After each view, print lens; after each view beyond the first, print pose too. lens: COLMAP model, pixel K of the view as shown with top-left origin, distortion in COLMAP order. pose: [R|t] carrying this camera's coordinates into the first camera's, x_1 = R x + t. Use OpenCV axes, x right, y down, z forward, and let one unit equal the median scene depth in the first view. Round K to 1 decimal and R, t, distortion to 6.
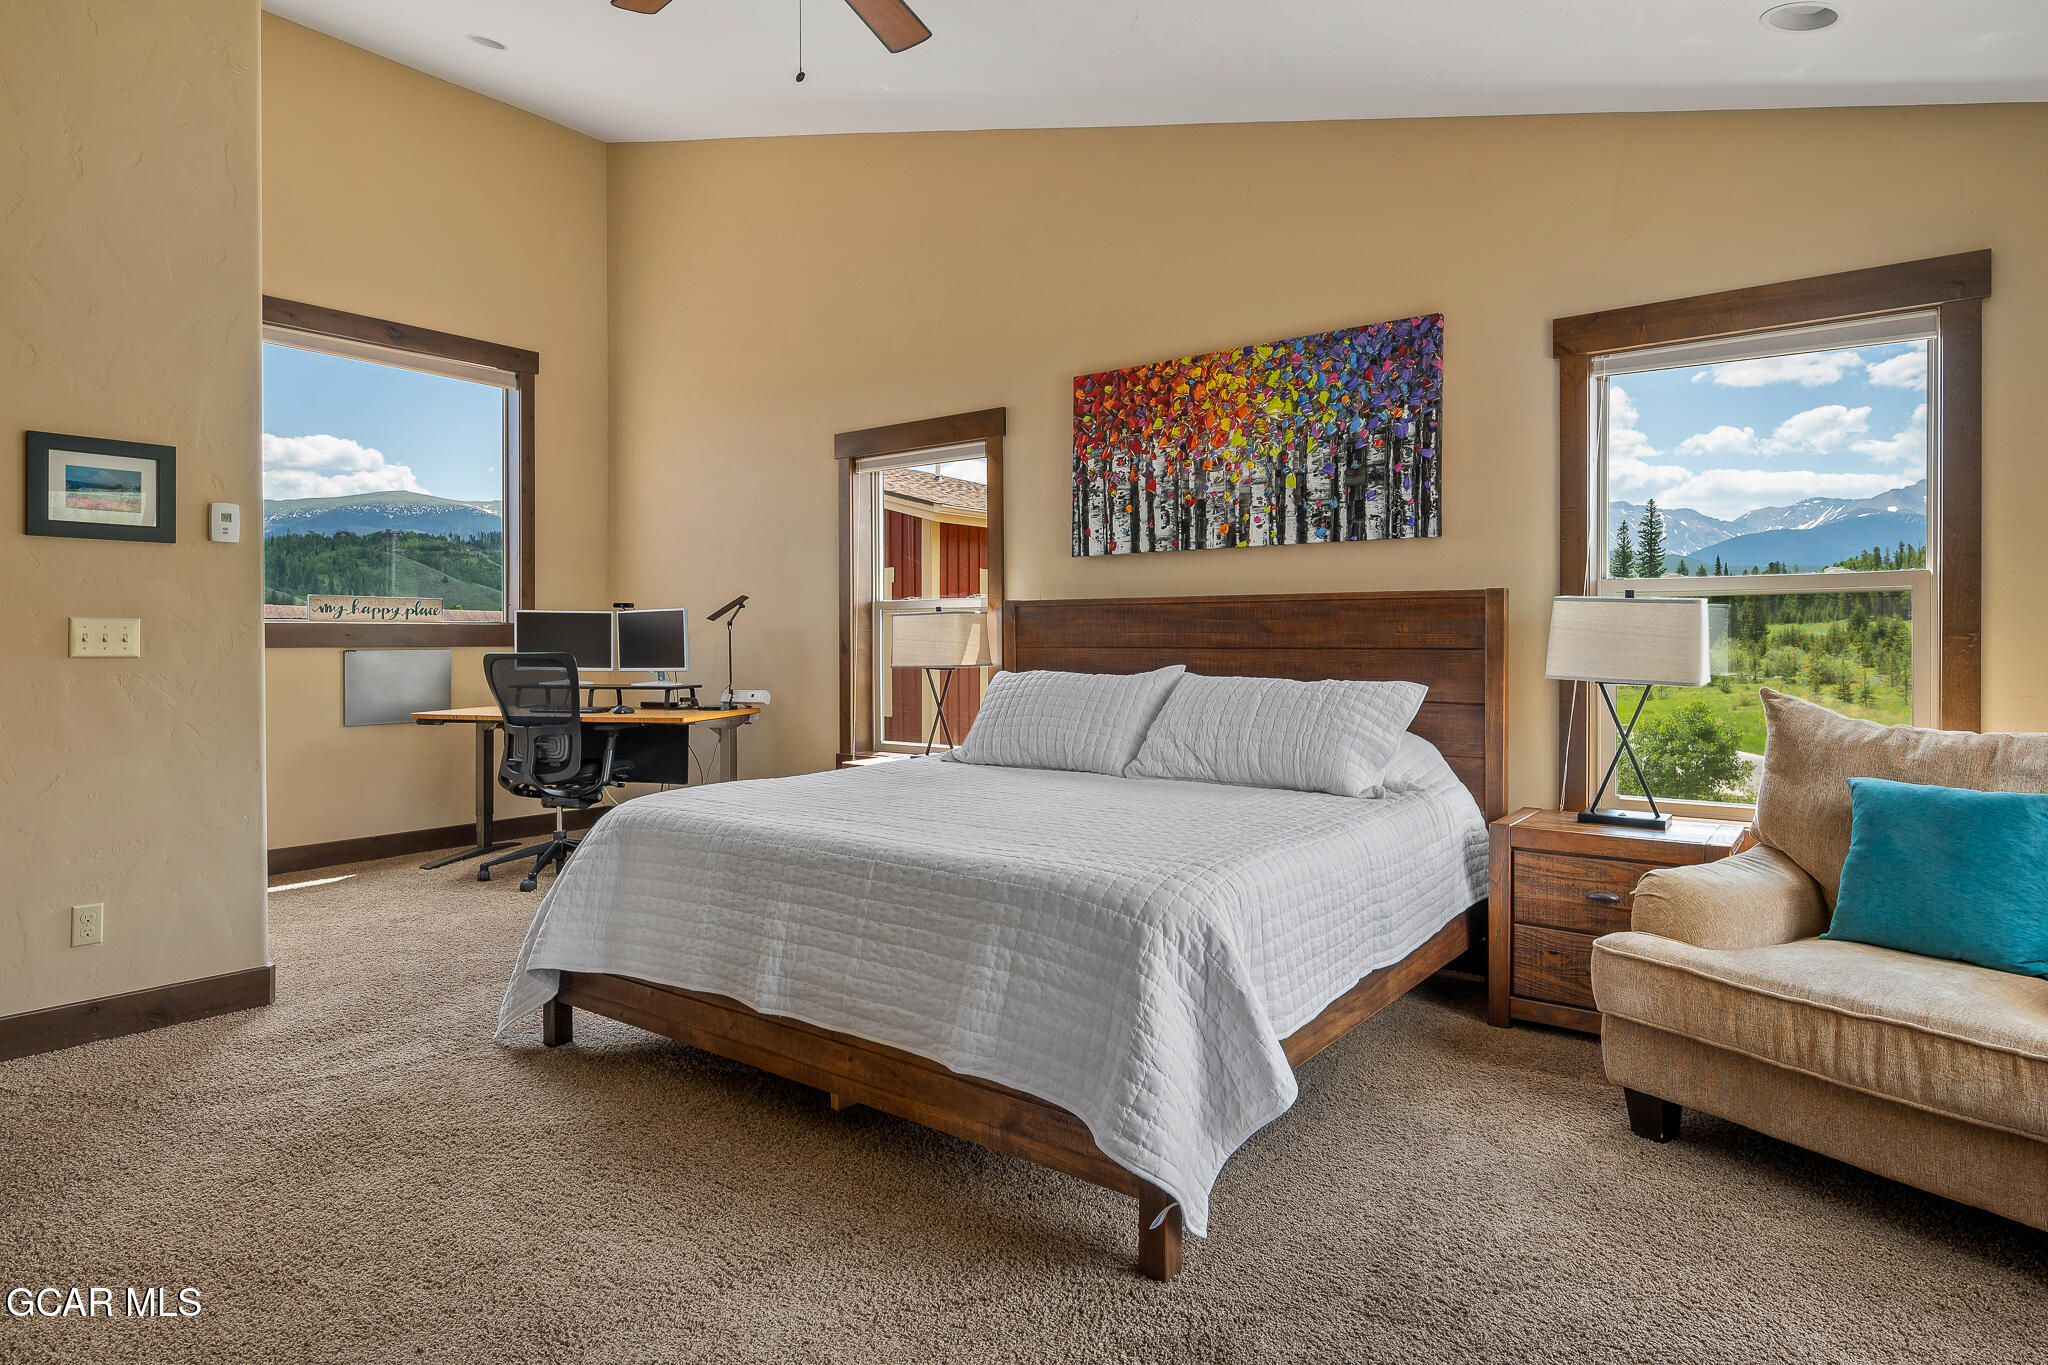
lens RADIAL K [[1132.4, 0, 1024.5], [0, 1132.4, 643.2], [0, 0, 1]] dist [-0.000298, -0.000044]
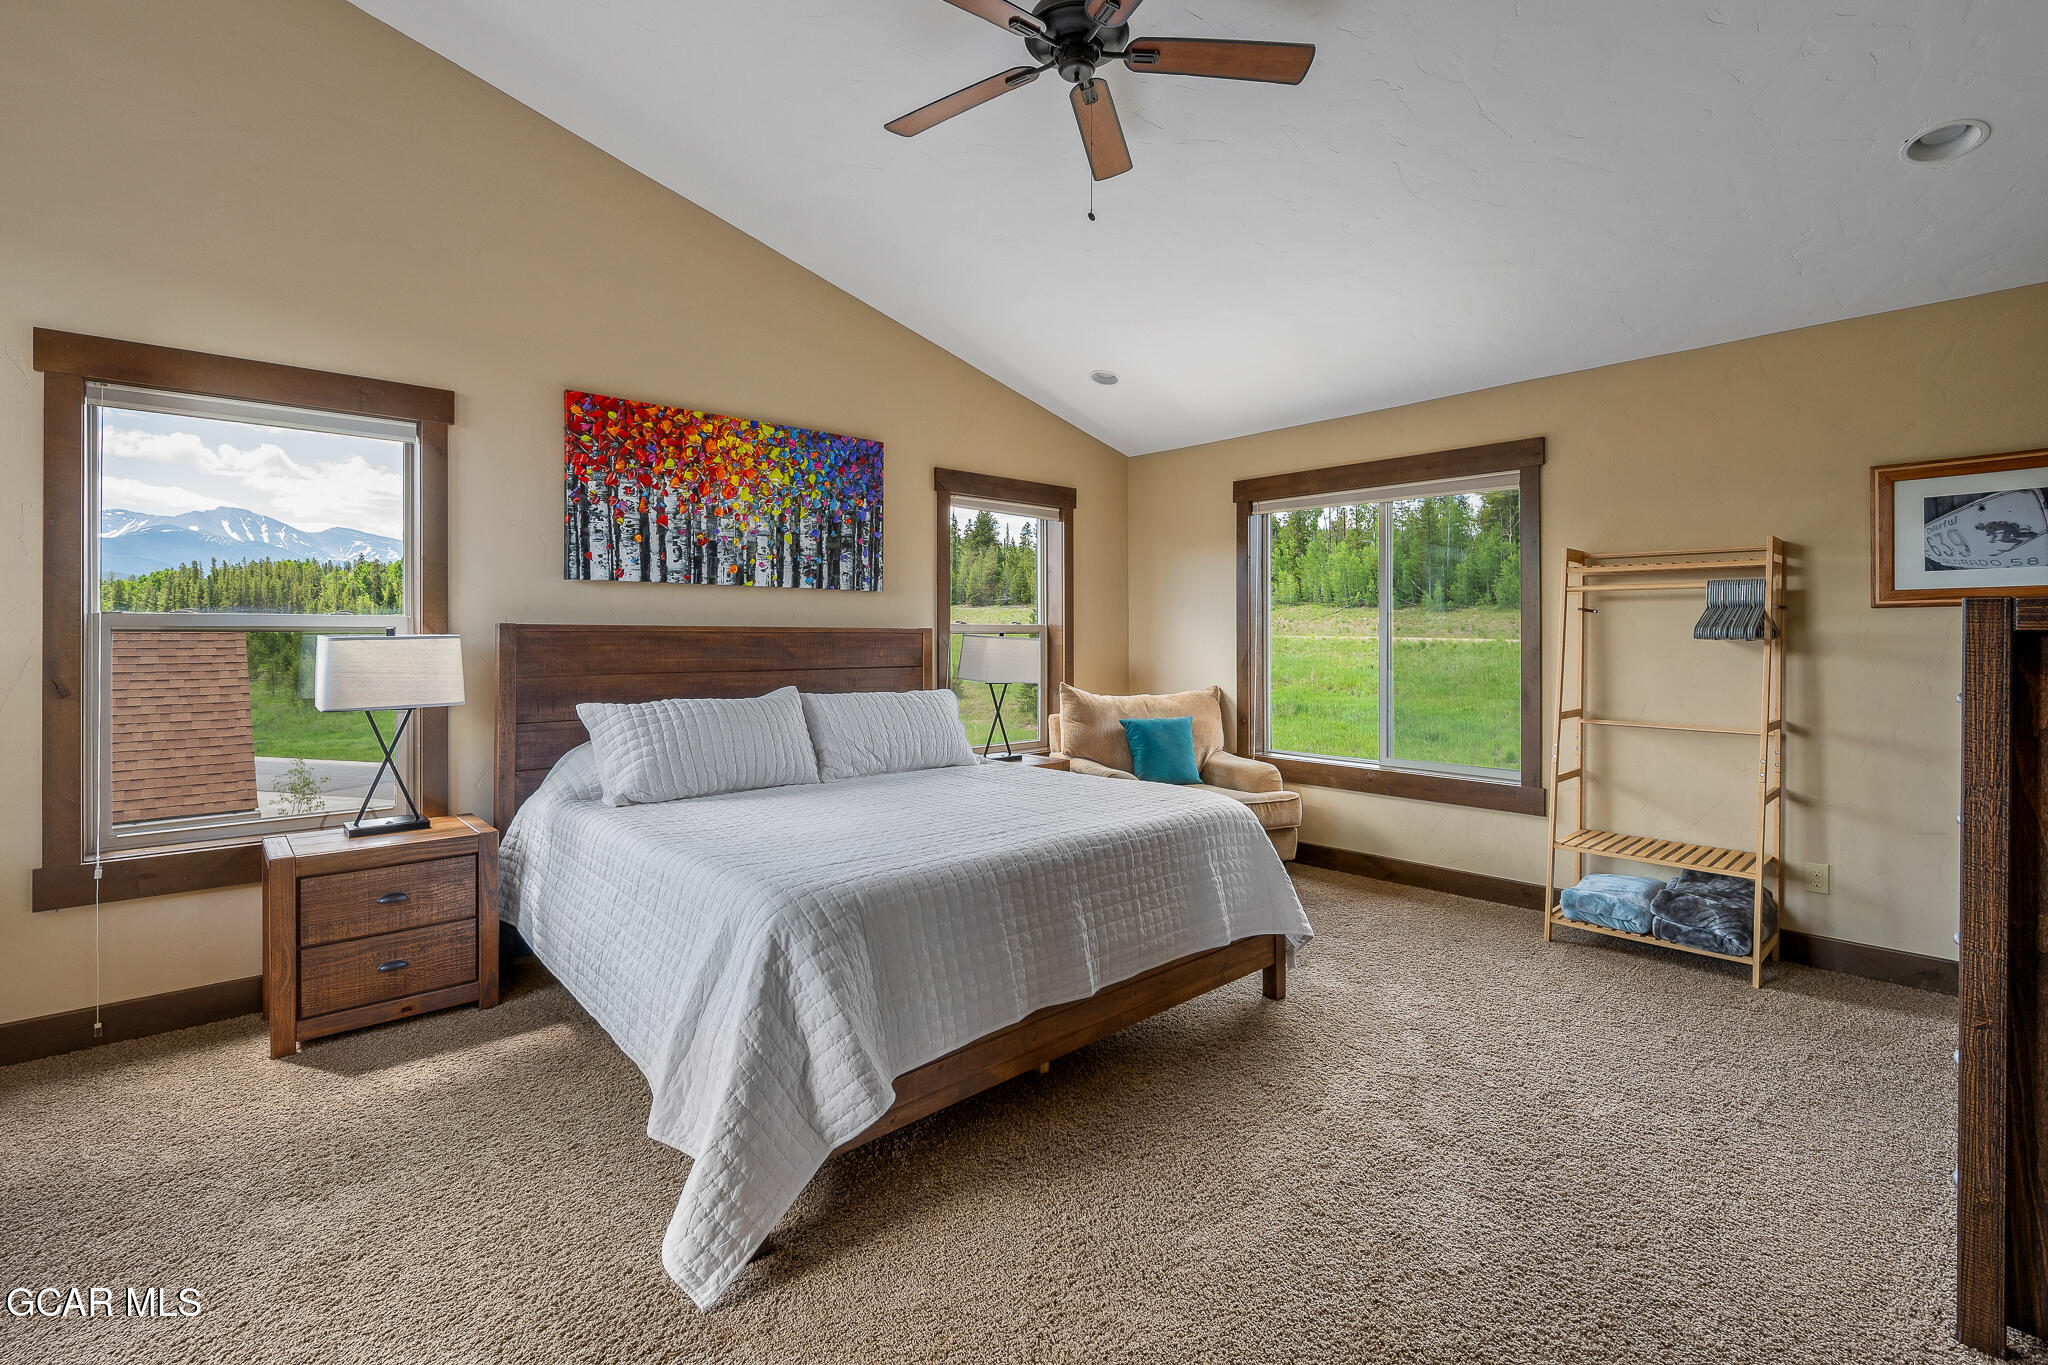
lens RADIAL K [[914.3, 0, 1024.3], [0, 914.3, 638.0], [0, 0, 1]] dist [0.000115, -0.000007]
pose [[0.178269, 0.001784, 0.983980, -0.710067], [0.003234, 0.999992, -0.002399, -0.026464], [-0.983976, 0.003609, 0.178262, 0.540445]]
